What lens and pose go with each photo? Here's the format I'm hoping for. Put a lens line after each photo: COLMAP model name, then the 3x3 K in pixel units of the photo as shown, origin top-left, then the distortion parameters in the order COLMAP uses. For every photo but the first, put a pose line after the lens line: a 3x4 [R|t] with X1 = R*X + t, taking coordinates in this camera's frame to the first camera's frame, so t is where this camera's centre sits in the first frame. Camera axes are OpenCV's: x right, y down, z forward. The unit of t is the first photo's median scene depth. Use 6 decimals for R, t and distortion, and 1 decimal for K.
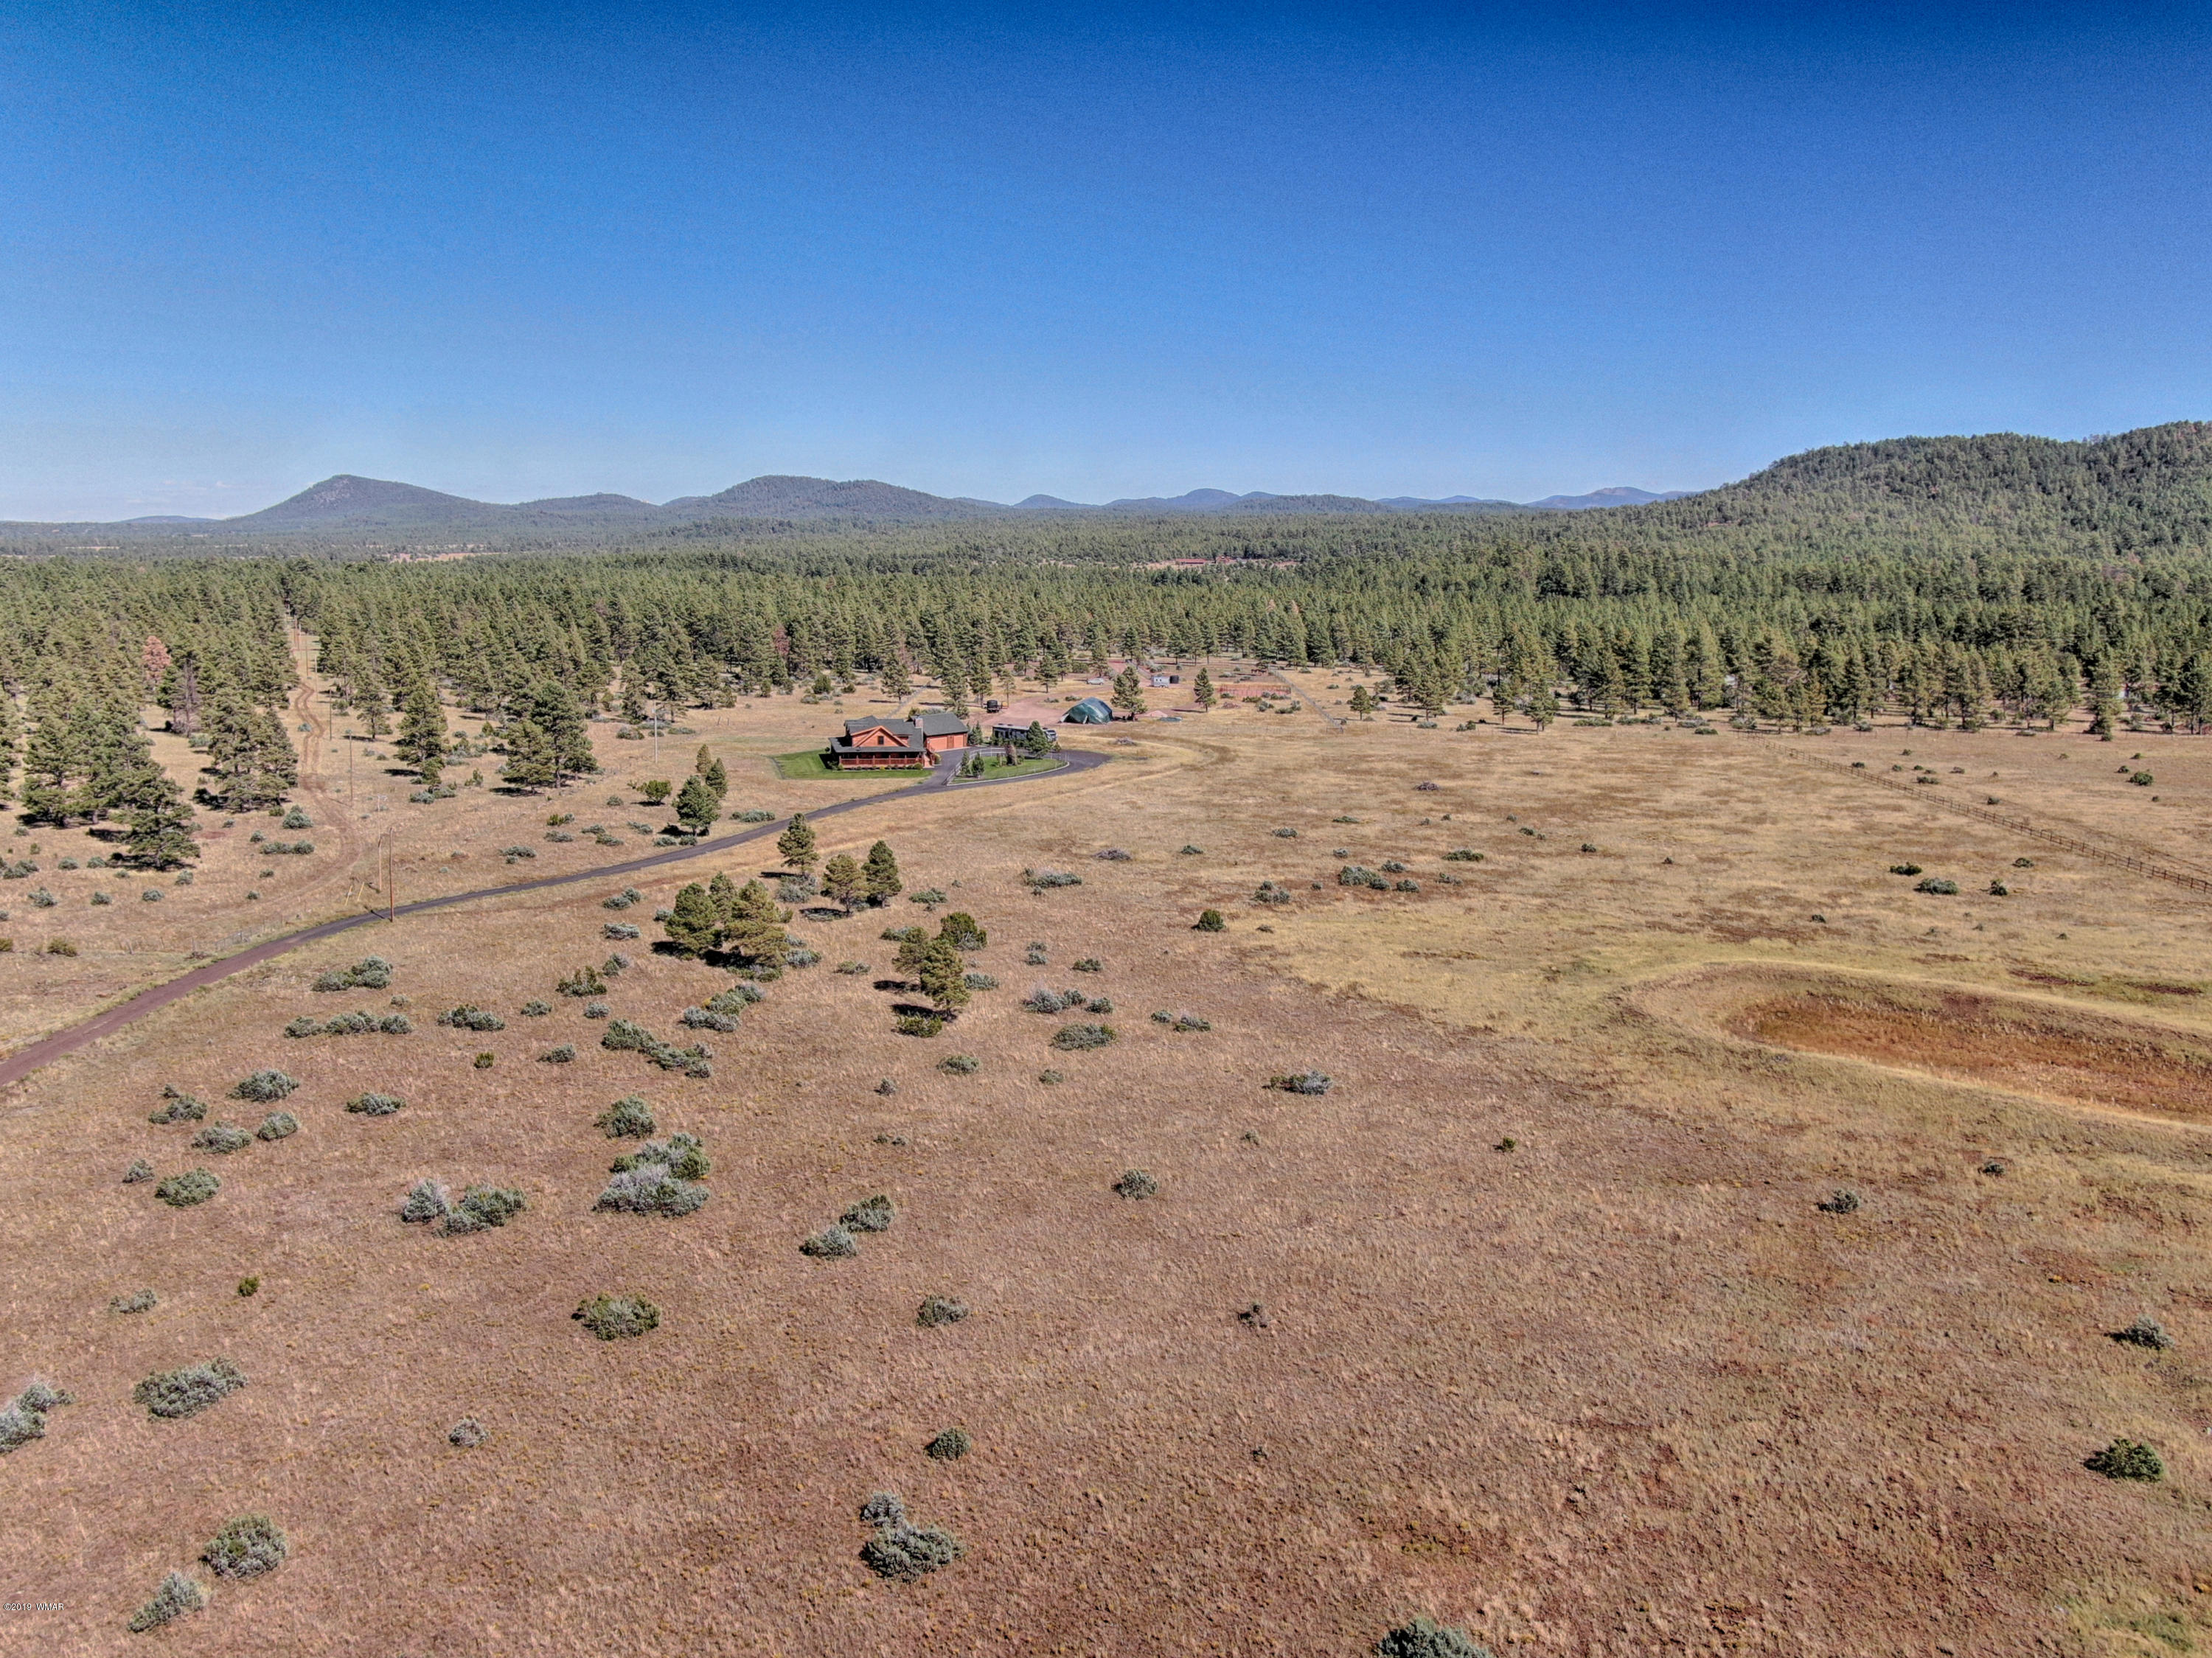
lens RADIAL K [[1883.3, 0, 1104.3], [0, 1883.3, 829.5], [0, 0, 1]] dist [0.007837, 0.000152]
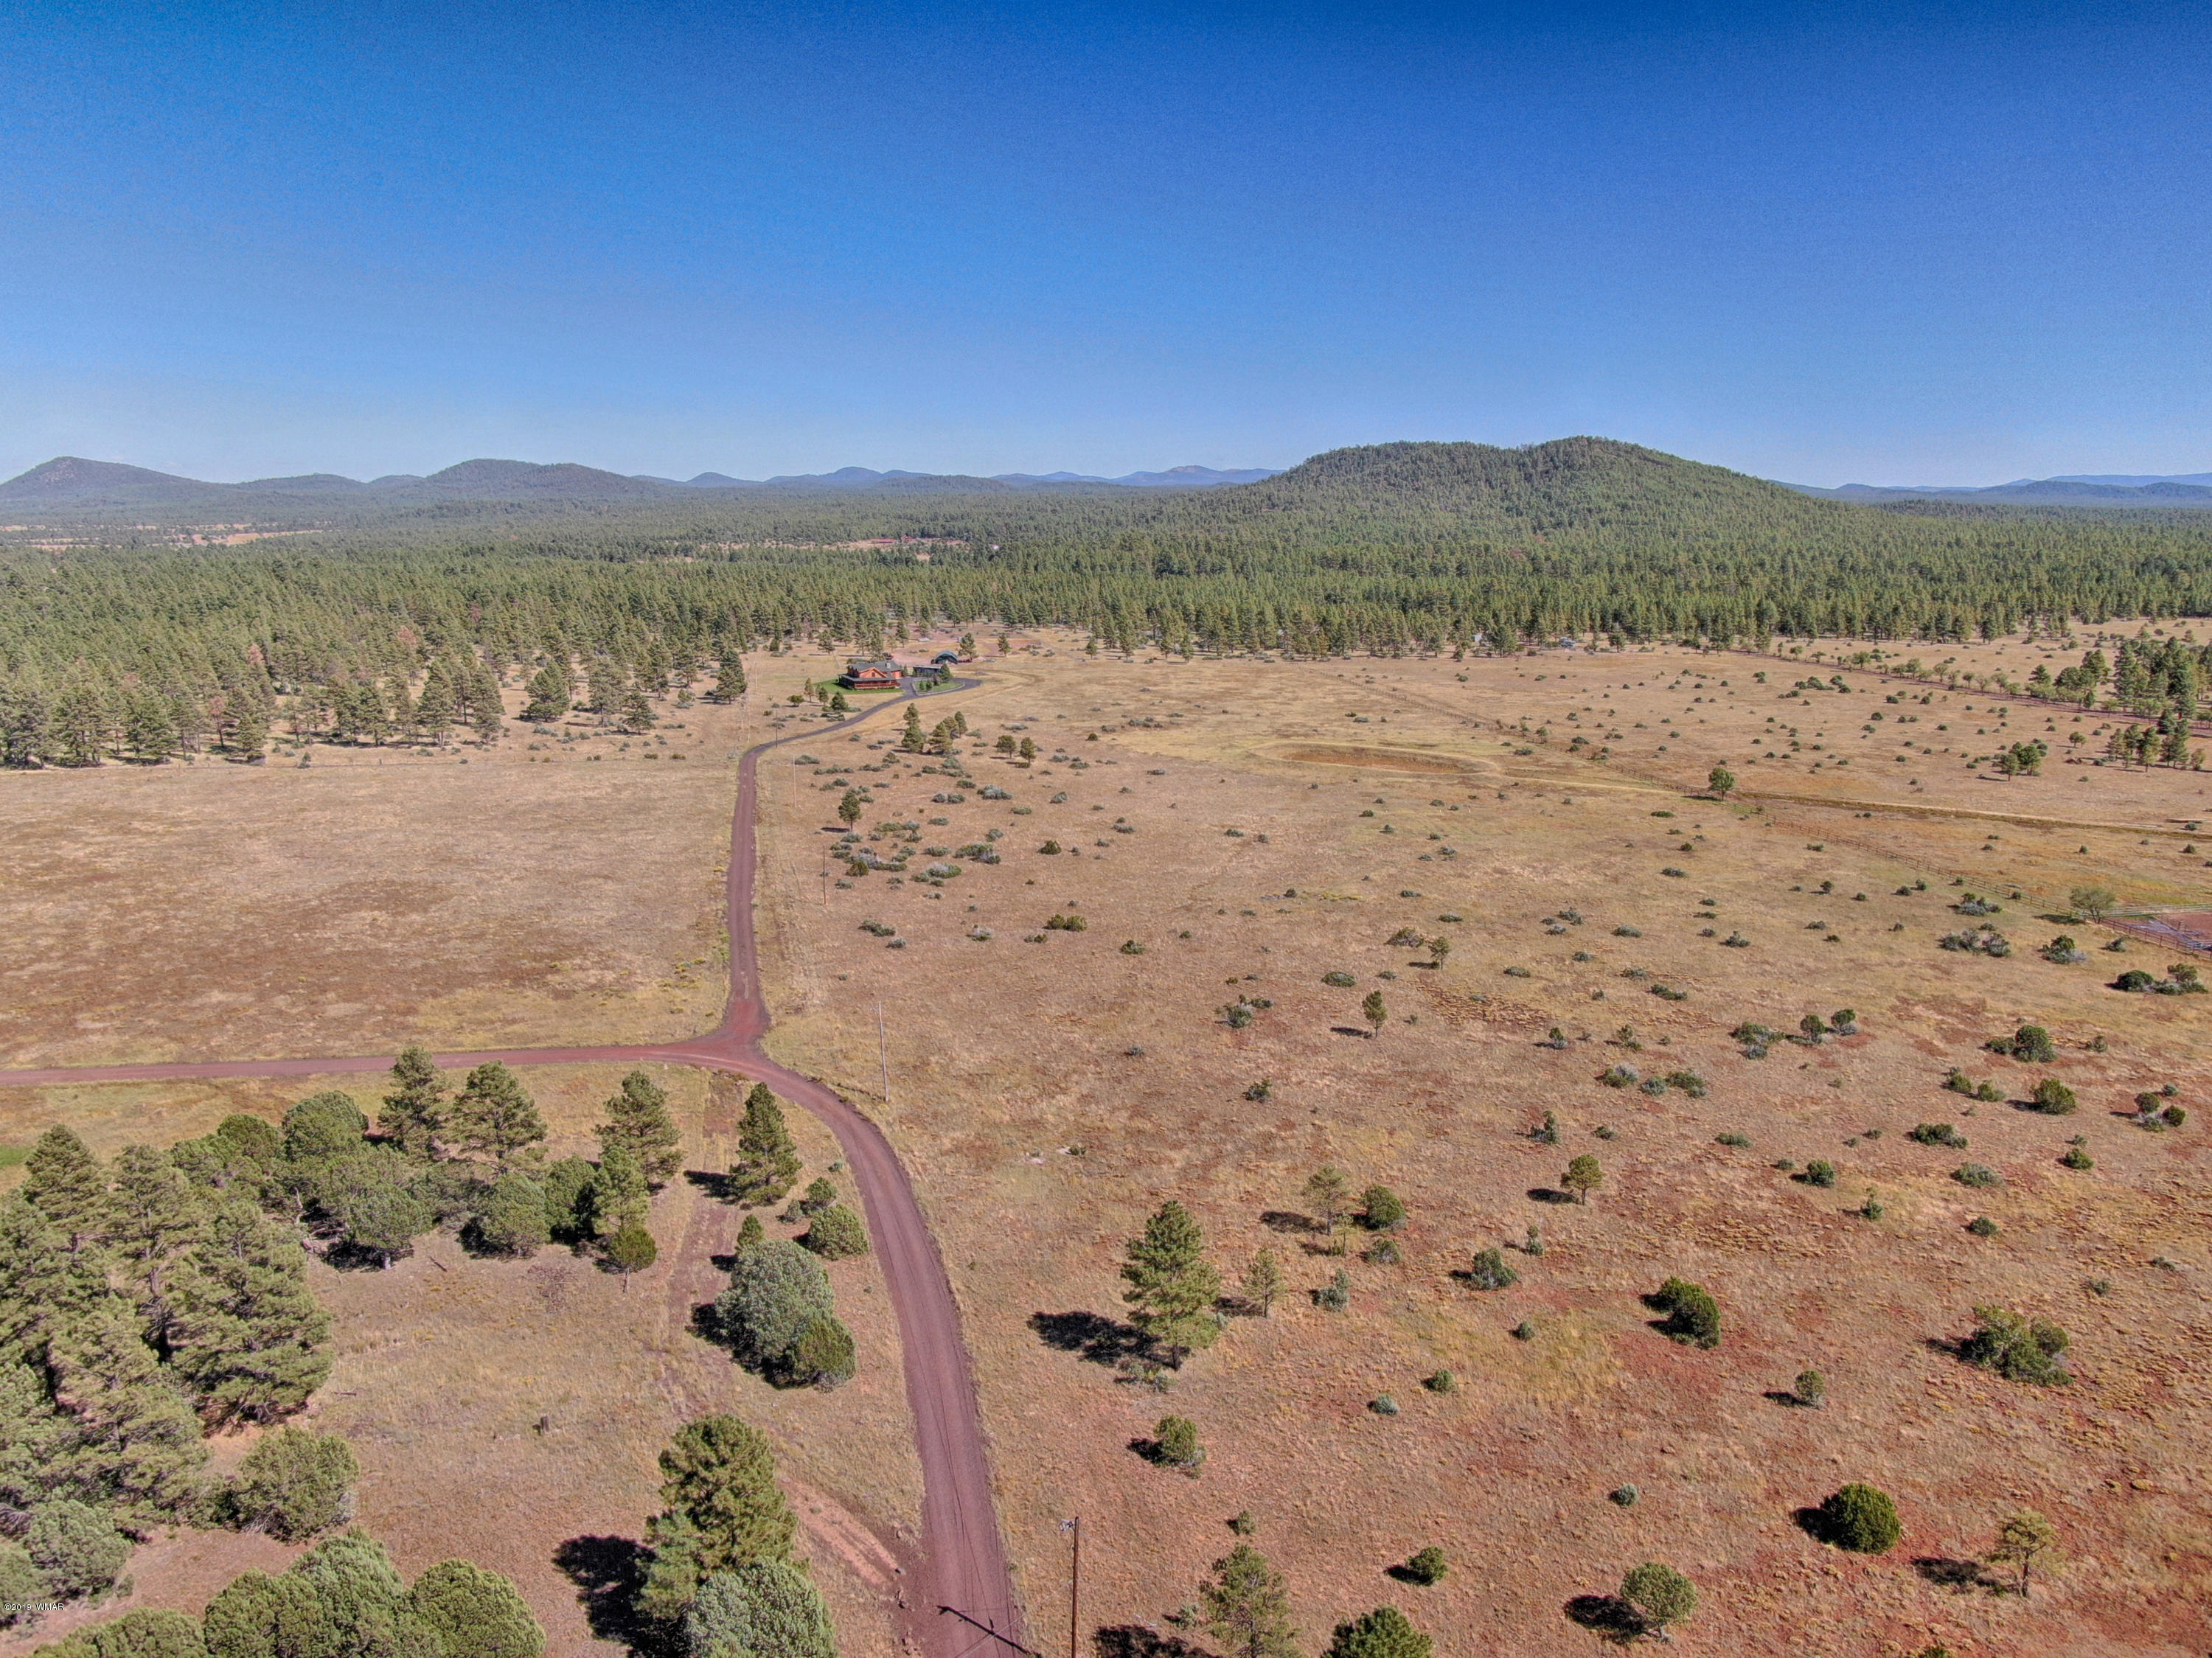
lens RADIAL K [[1573.9, 0, 1106.9], [0, 1573.9, 830.2], [0, 0, 1]] dist [-0.004896, -0.000455]
pose [[0.977699, -0.043722, 0.205412, -0.062340], [0.033709, 0.998078, 0.051997, 0.010731], [-0.207290, -0.043913, 0.977293, -0.187620]]
